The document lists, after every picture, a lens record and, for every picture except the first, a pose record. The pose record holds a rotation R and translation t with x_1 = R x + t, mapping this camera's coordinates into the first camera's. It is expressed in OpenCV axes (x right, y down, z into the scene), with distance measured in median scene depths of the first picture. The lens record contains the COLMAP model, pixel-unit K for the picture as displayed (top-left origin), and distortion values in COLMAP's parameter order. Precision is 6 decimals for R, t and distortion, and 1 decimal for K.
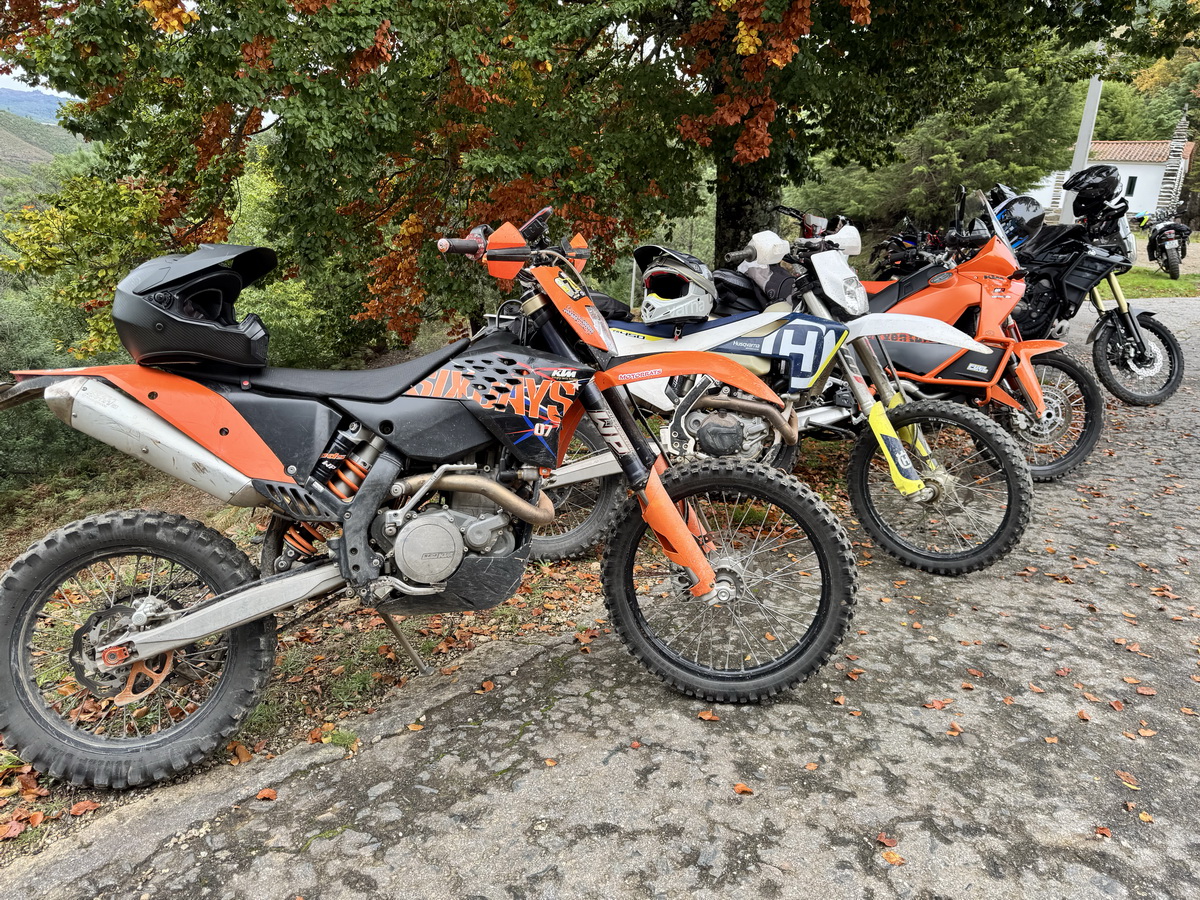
lens RADIAL K [[851.7, 0, 603.1], [0, 851.7, 442.6], [0, 0, 1]] dist [0.014897, -0.007135]
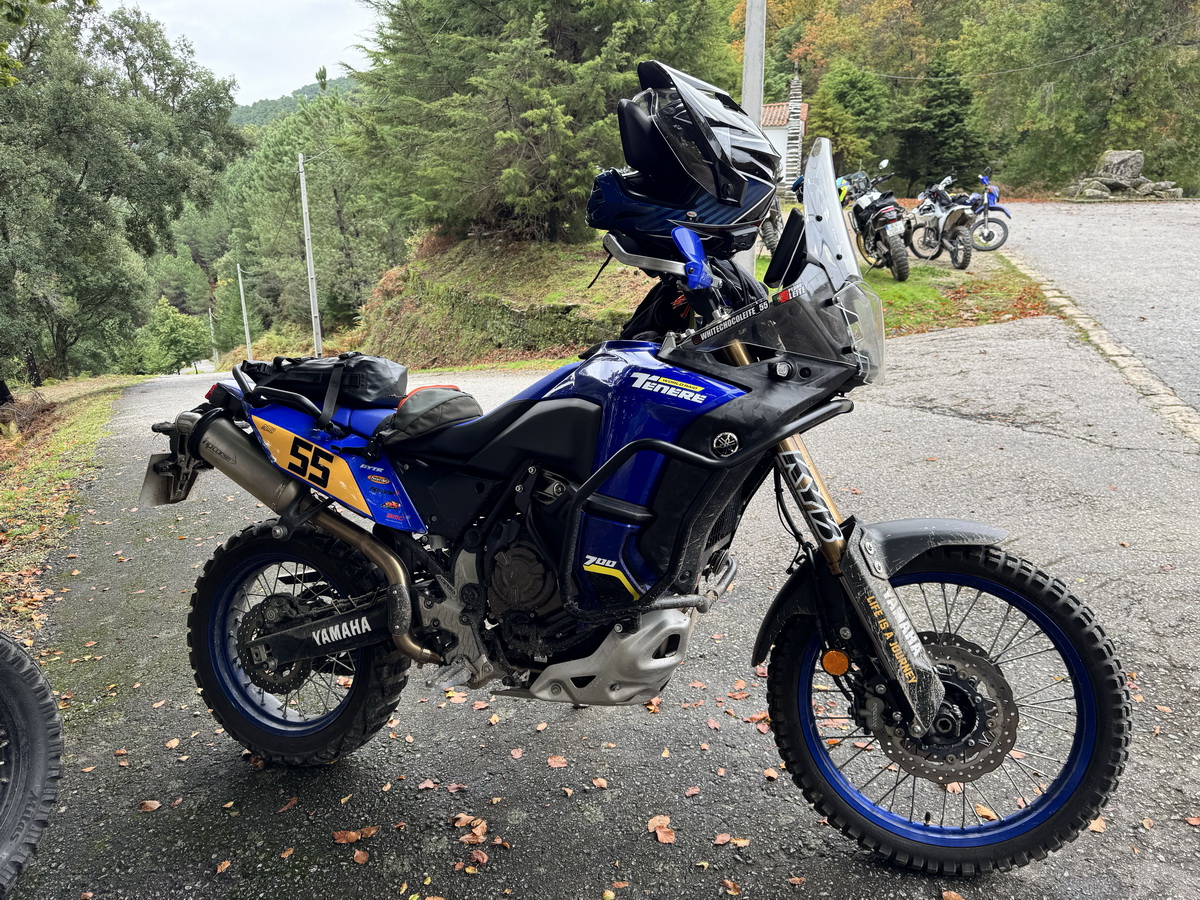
lens RADIAL K [[851.7, 0, 596.3], [0, 851.7, 453.5], [0, 0, 1]] dist [0.014897, -0.007135]
pose [[0.925794, -0.179353, 0.332774, 0.184977], [0.173212, 0.983700, 0.048294, -0.115853], [-0.336011, 0.012930, 0.941769, 0.408134]]
